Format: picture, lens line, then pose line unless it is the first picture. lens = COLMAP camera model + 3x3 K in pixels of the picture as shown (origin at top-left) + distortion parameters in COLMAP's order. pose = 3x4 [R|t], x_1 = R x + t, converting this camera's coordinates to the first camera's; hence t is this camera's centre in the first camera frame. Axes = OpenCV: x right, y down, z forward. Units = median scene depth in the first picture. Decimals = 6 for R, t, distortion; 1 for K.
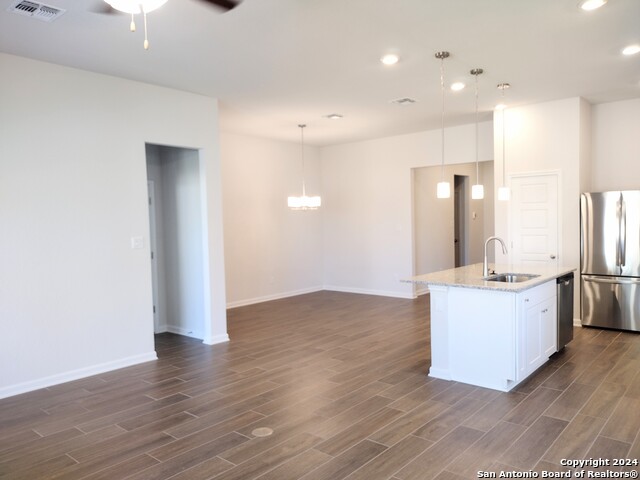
lens RADIAL K [[480.6, 0, 319.8], [0, 480.6, 239.1], [0, 0, 1]] dist [0.044796, -0.052744]
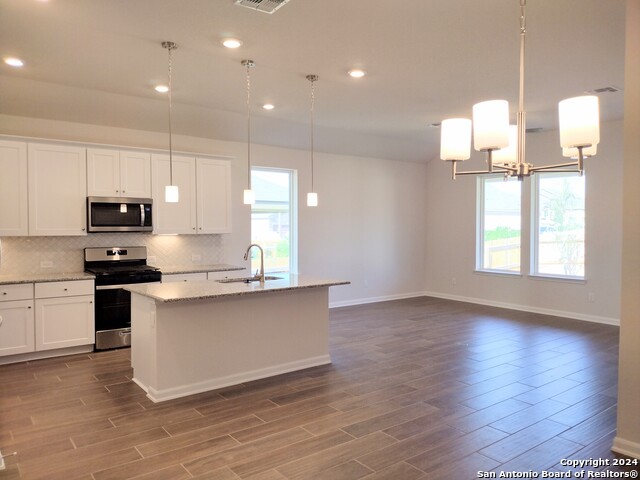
lens RADIAL K [[480.6, 0, 324.8], [0, 480.6, 238.6], [0, 0, 1]] dist [0.044796, -0.052744]
pose [[-0.980443, 0.015479, 0.196193, 0.012273], [0.028603, 0.997525, 0.064234, -0.075454], [-0.194713, 0.068589, -0.978459, 1.934254]]
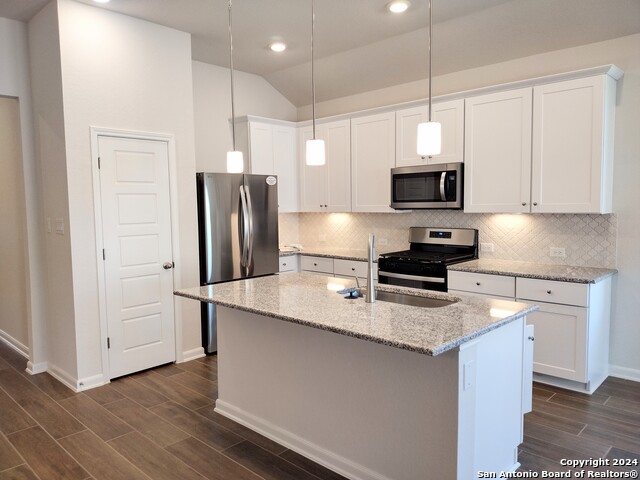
lens RADIAL K [[480.6, 0, 315.6], [0, 480.6, 237.1], [0, 0, 1]] dist [0.044796, -0.052744]
pose [[0.053455, -0.051409, 0.997246, -0.217561], [0.053663, 0.997379, 0.048540, -0.031309], [-0.997127, 0.050920, 0.056073, 1.016501]]
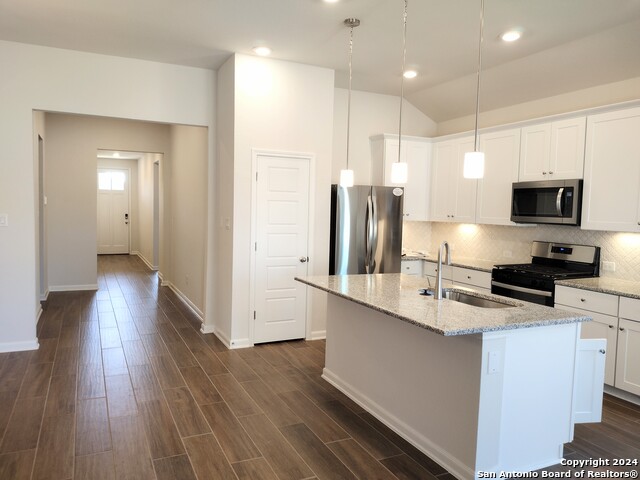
lens RADIAL K [[480.6, 0, 317.2], [0, 480.6, 238.7], [0, 0, 1]] dist [0.044796, -0.052744]
pose [[0.401340, -0.025730, 0.915568, -0.331534], [0.004139, 0.999646, 0.026279, -0.026168], [-0.915920, -0.006758, 0.401305, 0.876272]]
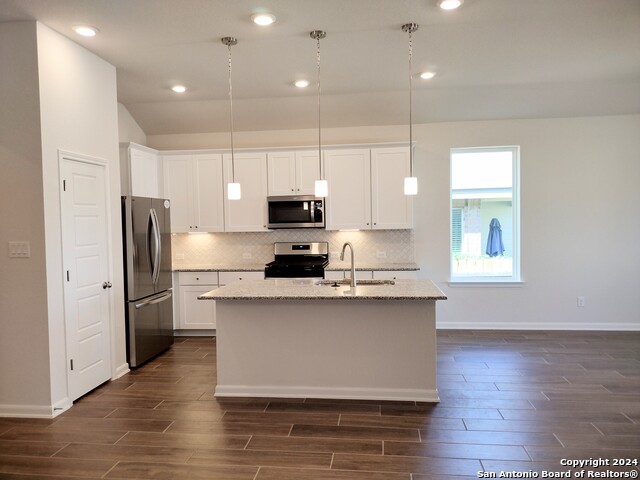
lens RADIAL K [[480.6, 0, 318.0], [0, 480.6, 237.7], [0, 0, 1]] dist [0.044796, -0.052744]
pose [[-0.557832, 0.003319, 0.829947, -0.336716], [0.065451, 0.997054, 0.040005, -0.050430], [-0.827369, 0.076637, -0.556406, 1.508820]]
